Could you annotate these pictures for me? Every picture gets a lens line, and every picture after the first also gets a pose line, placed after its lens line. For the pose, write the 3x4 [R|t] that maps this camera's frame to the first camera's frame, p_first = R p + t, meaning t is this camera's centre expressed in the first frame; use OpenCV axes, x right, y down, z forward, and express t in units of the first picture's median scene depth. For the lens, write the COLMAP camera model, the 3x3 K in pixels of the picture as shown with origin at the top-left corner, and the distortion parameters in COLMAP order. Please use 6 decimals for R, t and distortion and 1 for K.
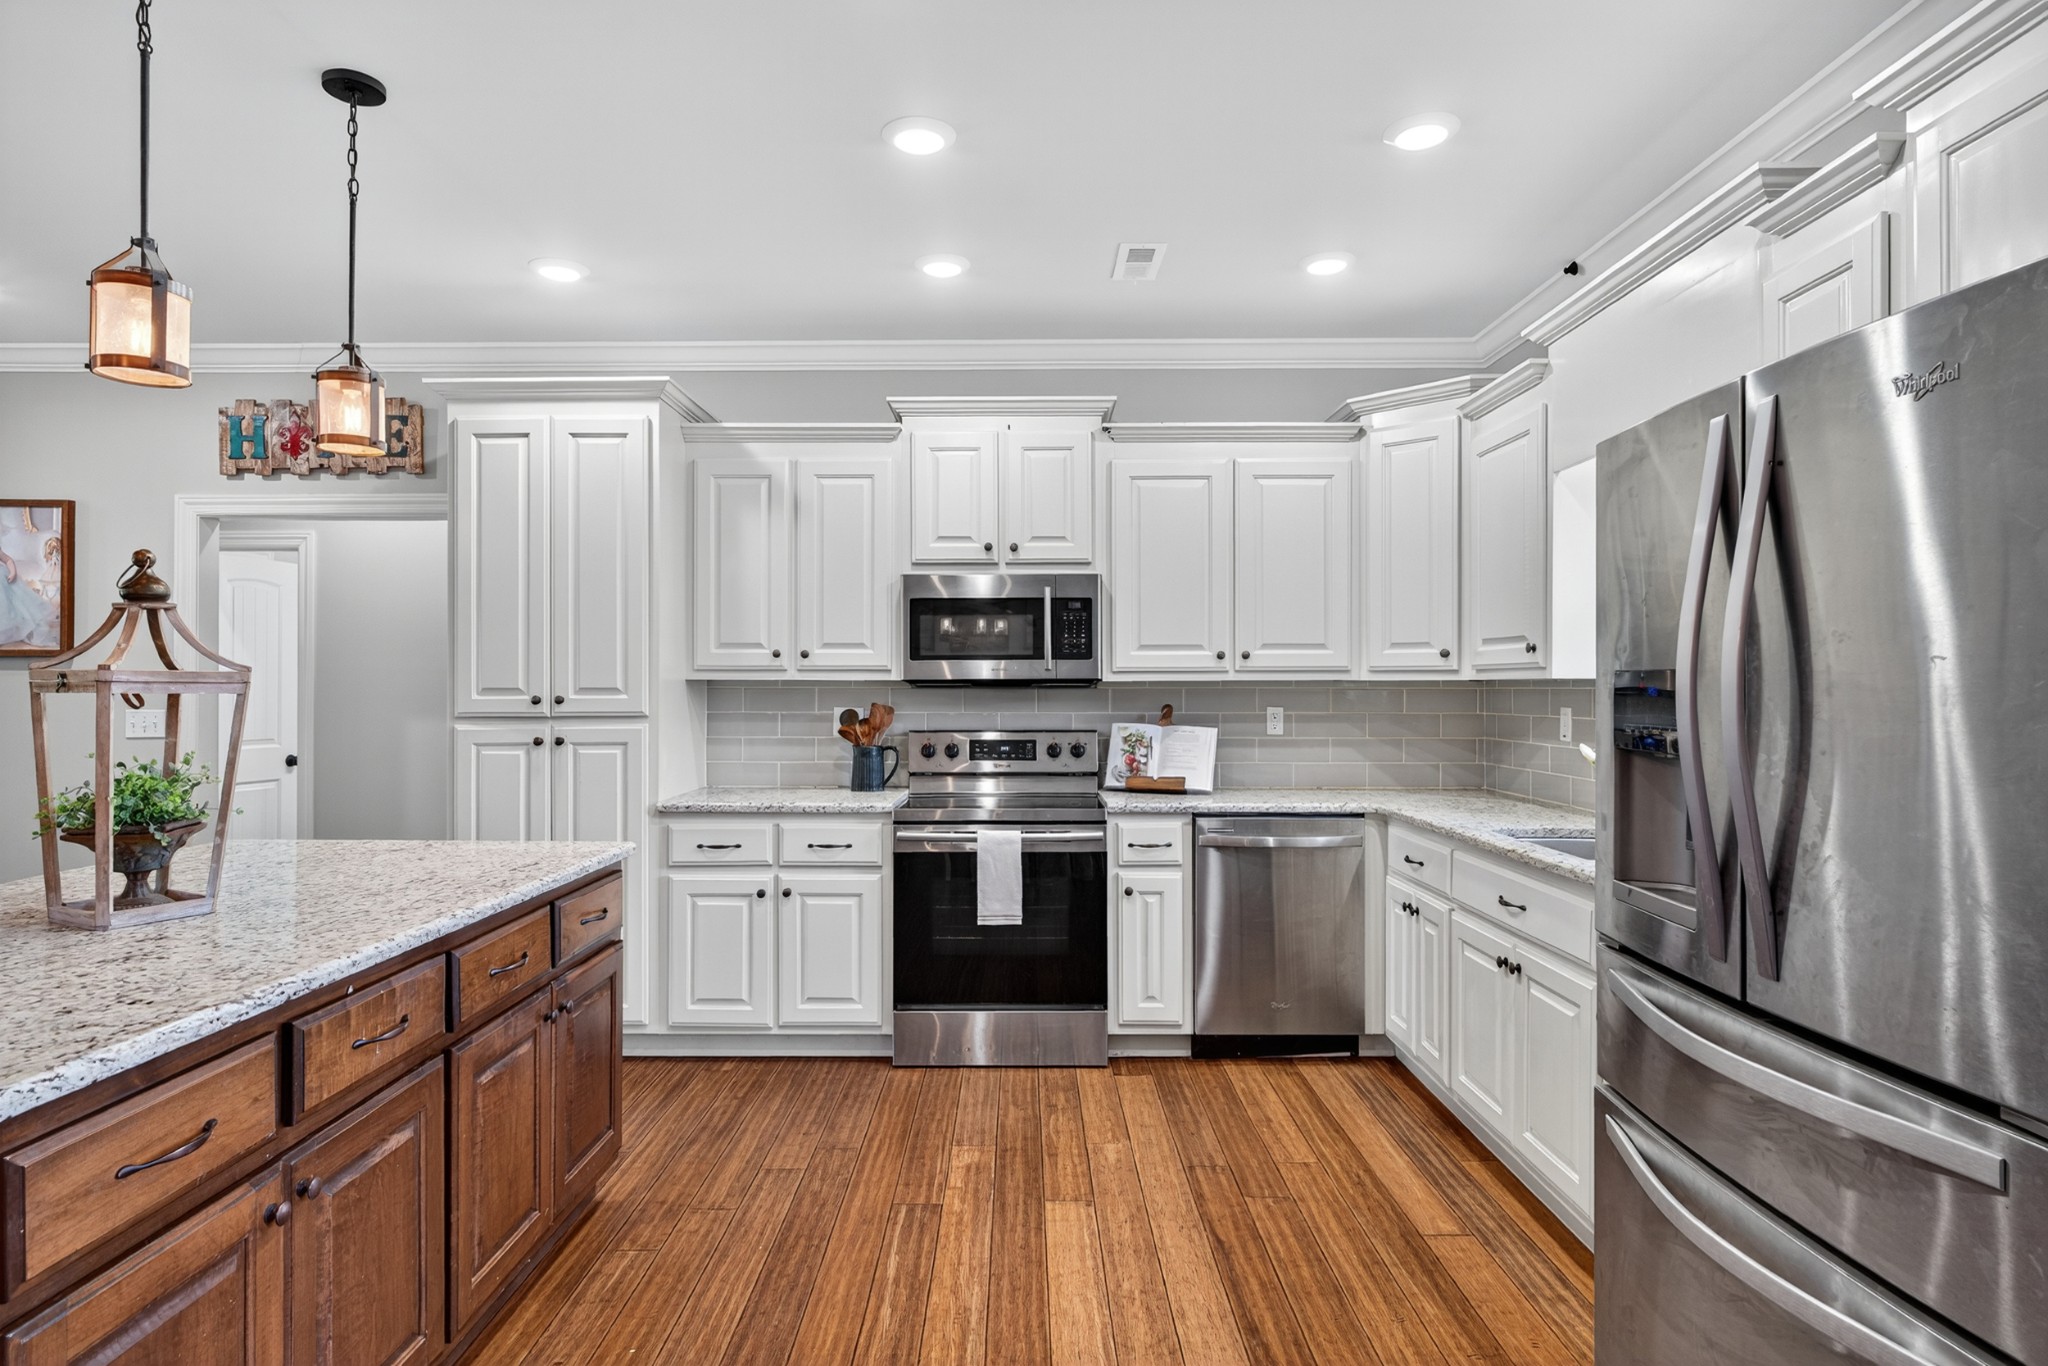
lens RADIAL K [[1119.8, 0, 1024.6], [0, 1119.8, 675.5], [0, 0, 1]] dist [0.010998, 0.001721]
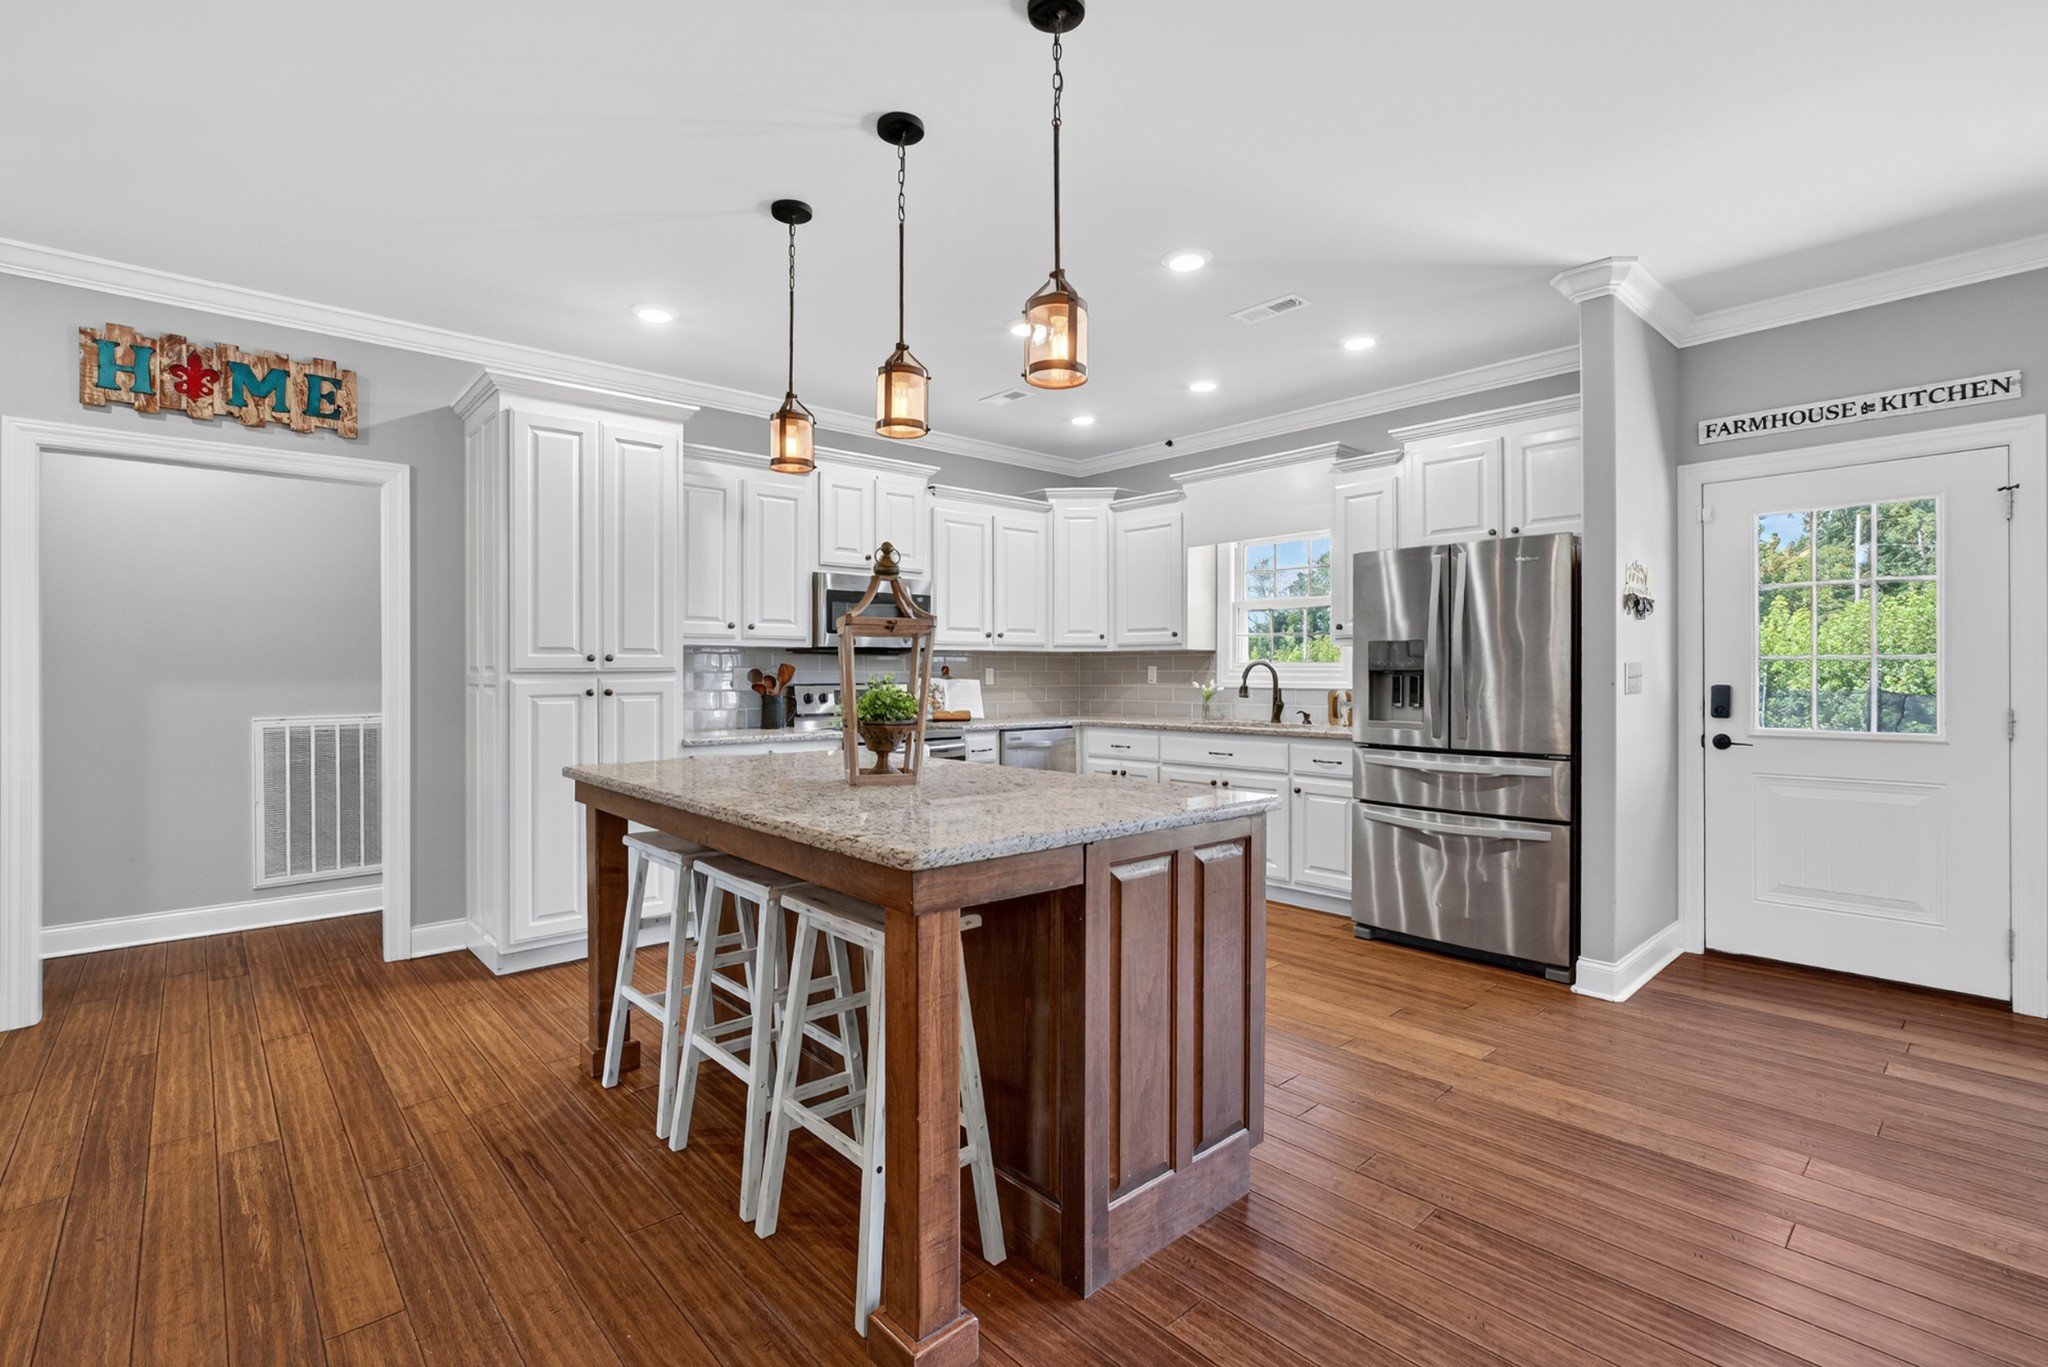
lens RADIAL K [[911.9, 0, 1017.7], [0, 911.9, 671.7], [0, 0, 1]] dist [-0.000994, 0.000375]
pose [[0.749881, -0.000970, 0.661572, -0.679650], [-0.005628, 0.999953, 0.007845, 0.024626], [-0.661549, -0.009606, 0.749841, -0.026641]]
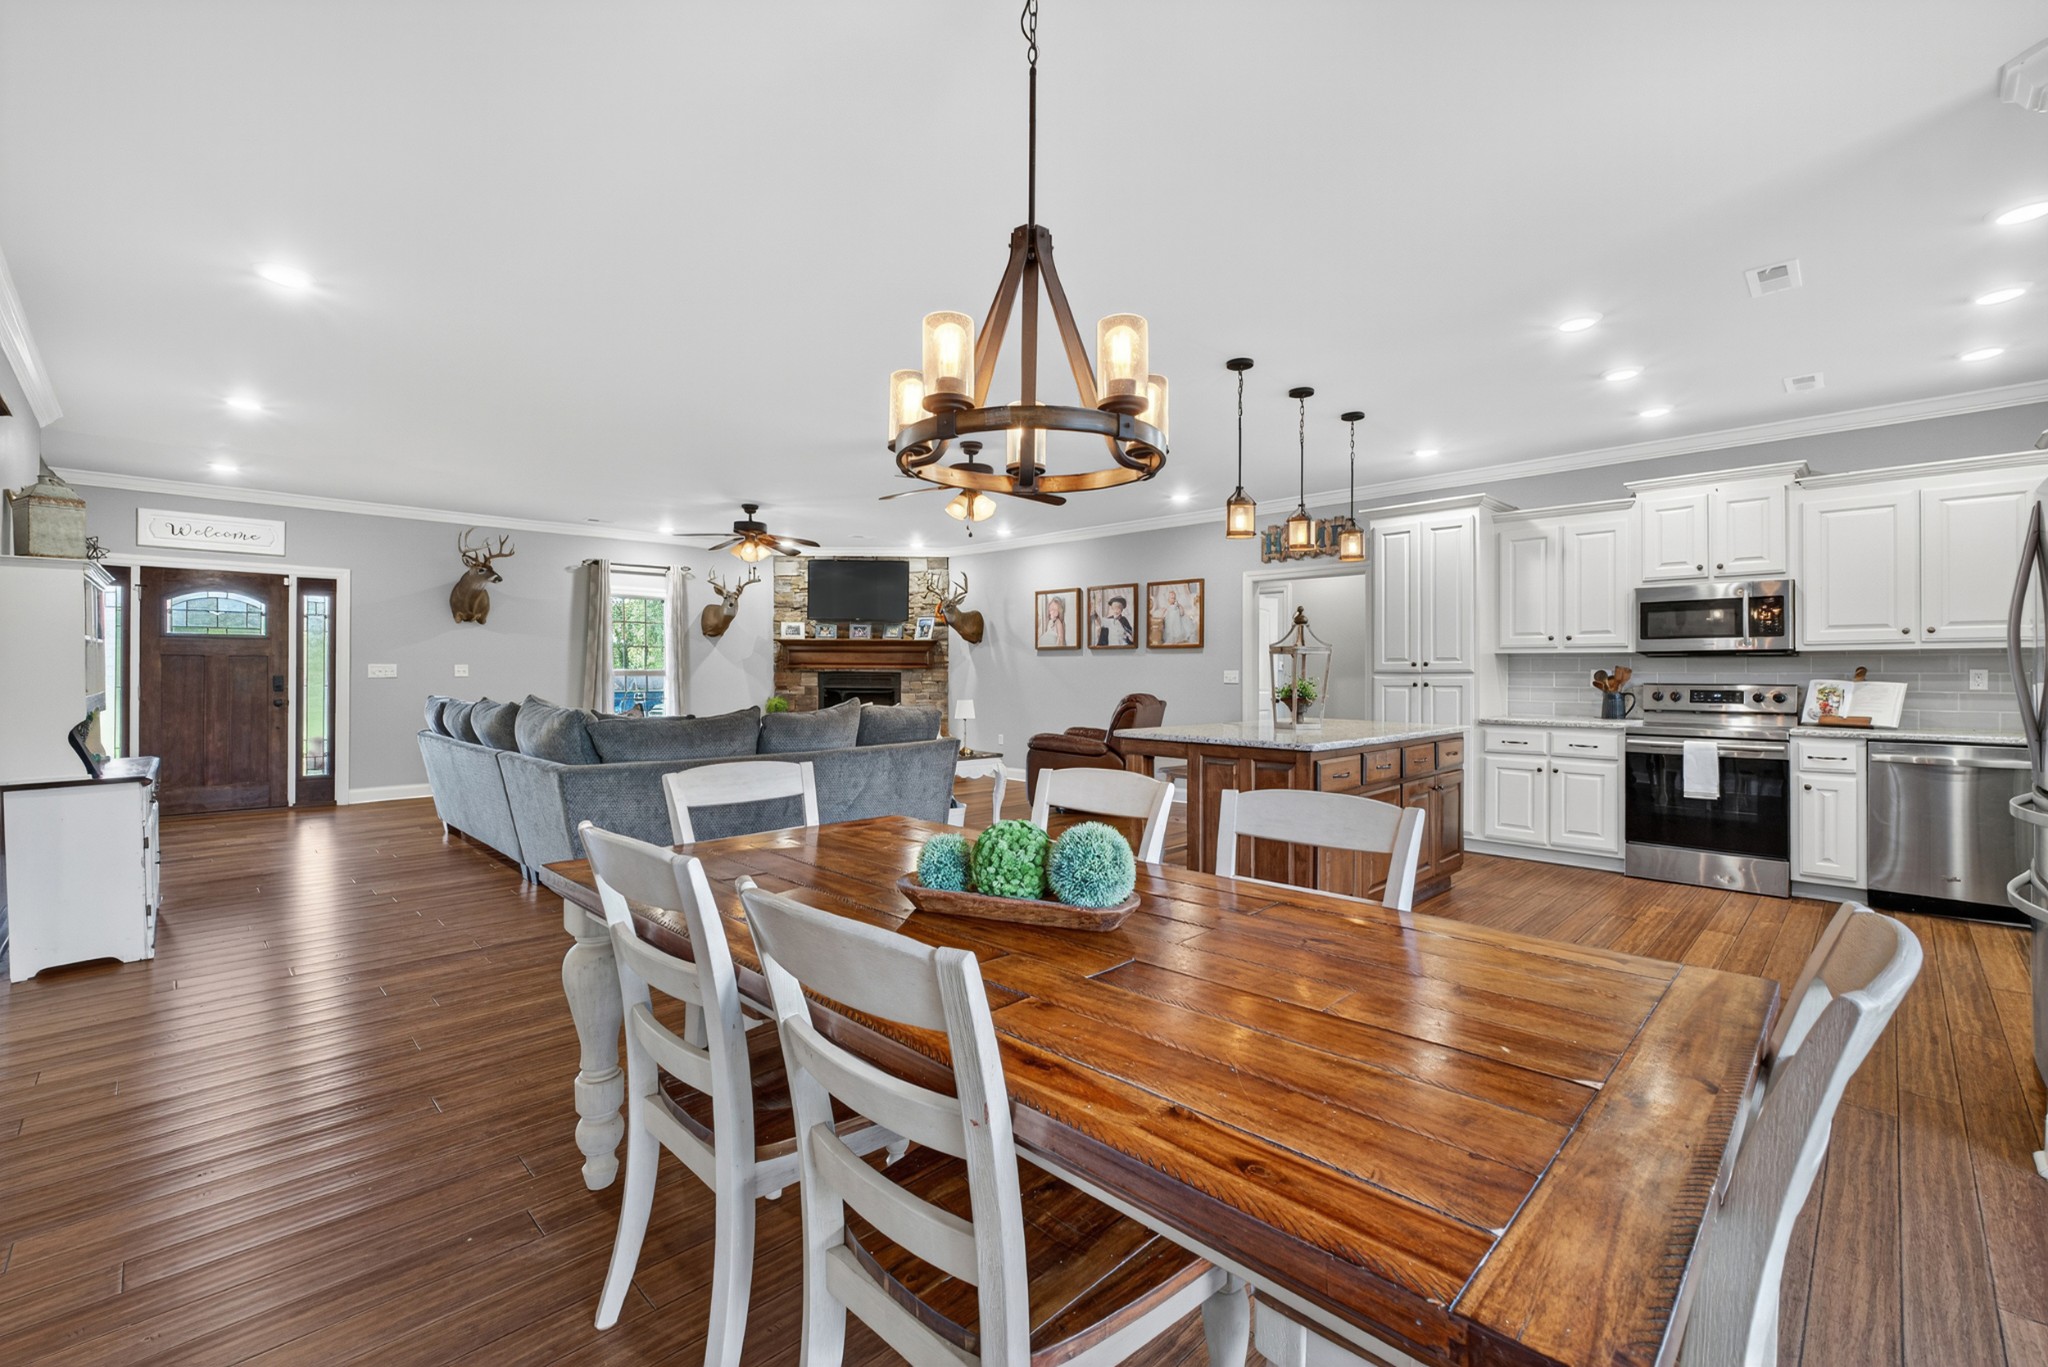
lens RADIAL K [[911.9, 0, 1015.8], [0, 911.9, 674.5], [0, 0, 1]] dist [-0.000994, 0.000375]
pose [[0.713061, 0.002017, -0.701099, 0.183497], [0.004314, 0.999964, 0.007265, 0.023949], [0.701089, -0.008205, 0.713027, -0.609147]]
